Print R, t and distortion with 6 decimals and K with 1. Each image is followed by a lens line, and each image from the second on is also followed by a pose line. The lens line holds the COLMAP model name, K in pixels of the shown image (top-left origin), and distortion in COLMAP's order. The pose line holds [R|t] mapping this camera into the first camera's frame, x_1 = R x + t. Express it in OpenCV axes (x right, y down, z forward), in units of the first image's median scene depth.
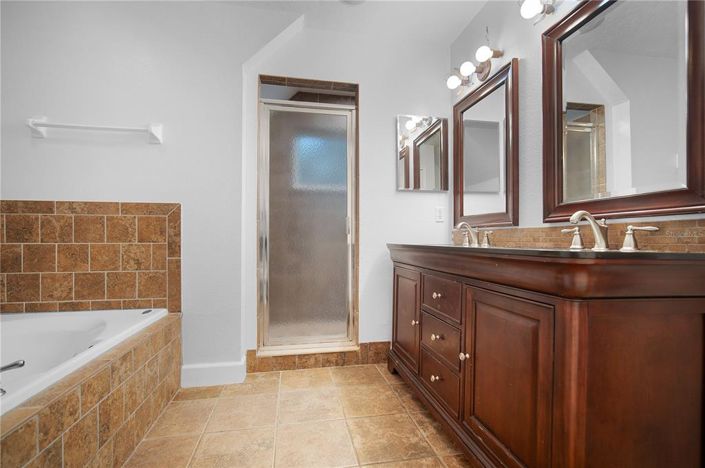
lens RADIAL K [[311.1, 0, 352.1], [0, 311.1, 238.1], [0, 0, 1]] dist [-0.002615, 0.000197]
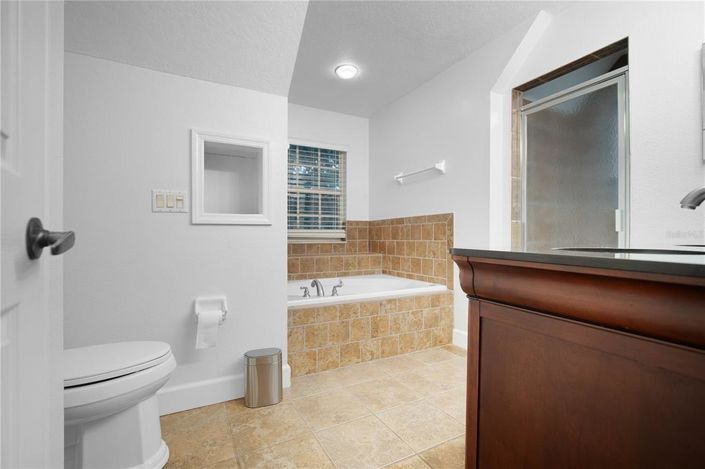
lens RADIAL K [[321.0, 0, 352.5], [0, 321.0, 234.5], [0, 0, 1]] dist [-0.004012, -0.000376]
pose [[0.298802, -0.012279, -0.954236, 0.722564], [0.004871, 0.999924, -0.011341, 0.001430], [0.954303, -0.001260, 0.298839, 0.137764]]
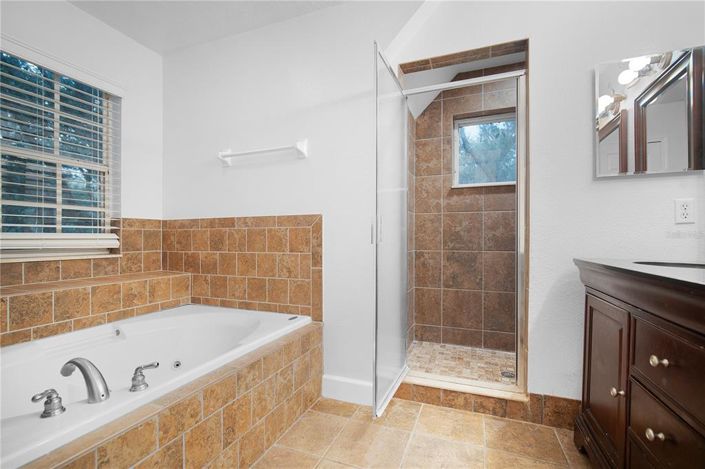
lens RADIAL K [[319.9, 0, 352.5], [0, 319.9, 242.3], [0, 0, 1]] dist [-0.005026, 0.000566]
pose [[0.844186, 0.003637, -0.536038, 0.093633], [0.002077, 0.999947, 0.010055, -0.031868], [0.536046, -0.009602, 0.844134, 0.182327]]
